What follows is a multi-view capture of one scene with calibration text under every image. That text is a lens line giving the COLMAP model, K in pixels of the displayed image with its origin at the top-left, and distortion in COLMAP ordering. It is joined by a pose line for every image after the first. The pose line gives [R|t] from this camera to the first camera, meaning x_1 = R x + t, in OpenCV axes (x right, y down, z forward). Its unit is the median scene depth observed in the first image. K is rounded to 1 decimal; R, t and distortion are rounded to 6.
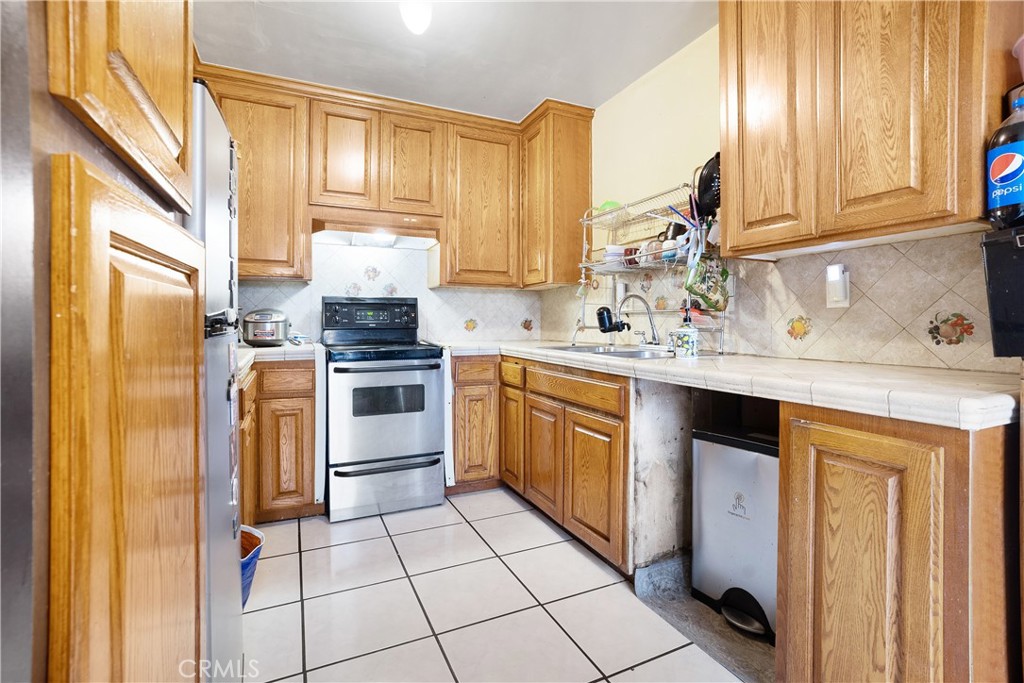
lens RADIAL K [[468.4, 0, 519.5], [0, 468.4, 319.4], [0, 0, 1]] dist [0.010126, 0.002240]
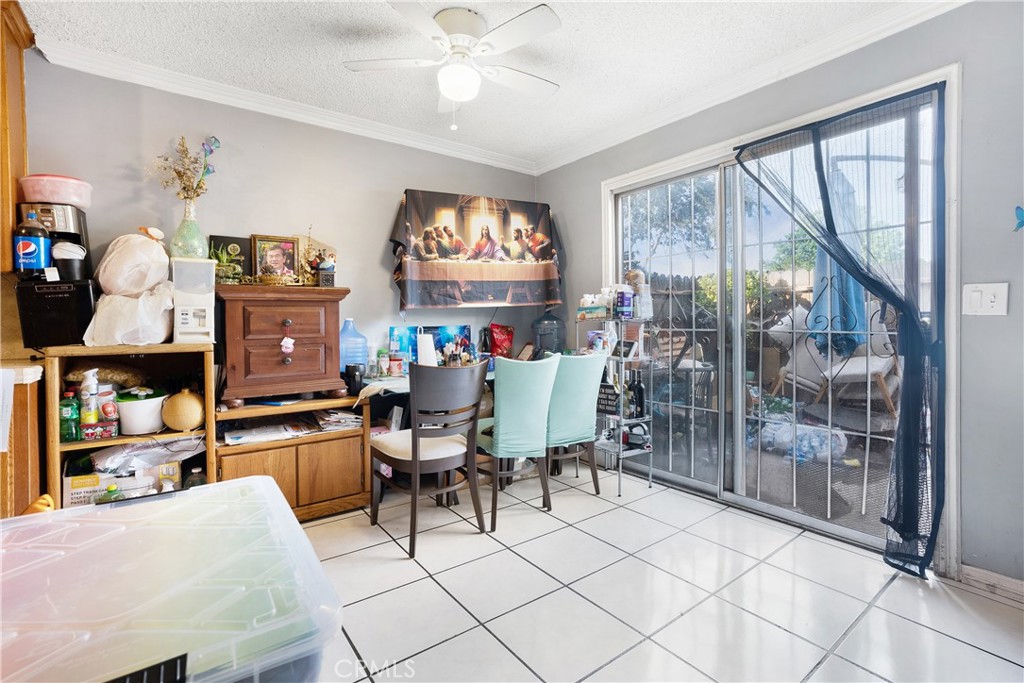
lens RADIAL K [[468.4, 0, 514.7], [0, 468.4, 331.8], [0, 0, 1]] dist [0.010126, 0.002240]
pose [[-0.187000, -0.018989, 0.982176, -0.903022], [0.003589, 0.999793, 0.020013, -0.012721], [-0.982353, 0.007267, -0.186894, -0.417740]]
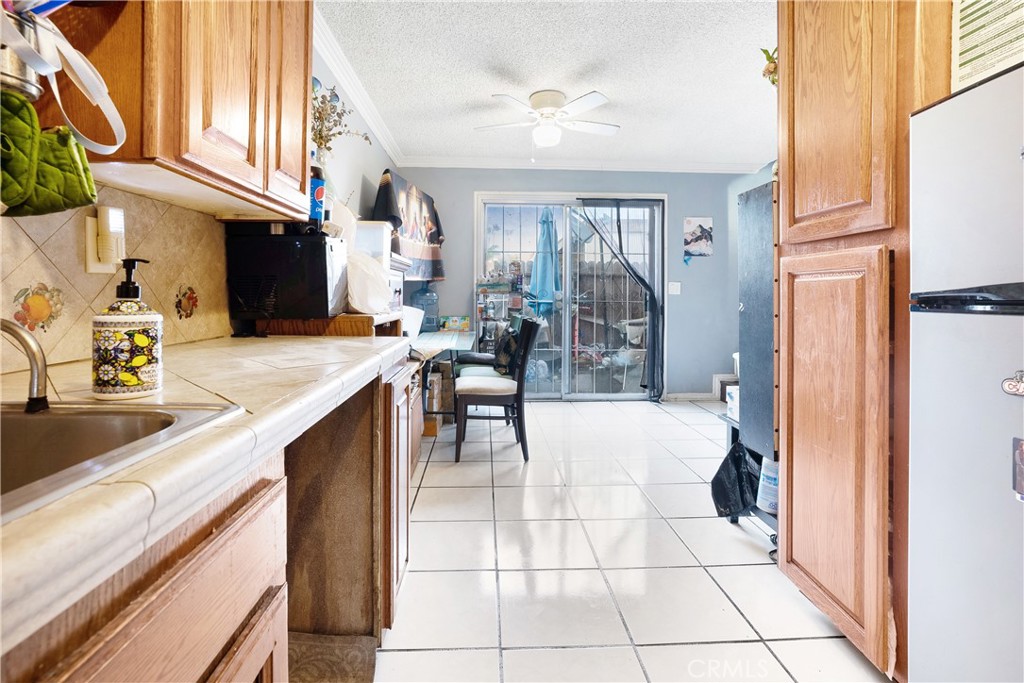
lens RADIAL K [[468.4, 0, 499.6], [0, 468.4, 295.2], [0, 0, 1]] dist [0.010126, 0.002240]
pose [[-0.910023, -0.001928, 0.414553, -0.101456], [-0.004488, 0.999976, -0.005201, 0.007038], [-0.414533, -0.006593, -0.910010, 1.629553]]
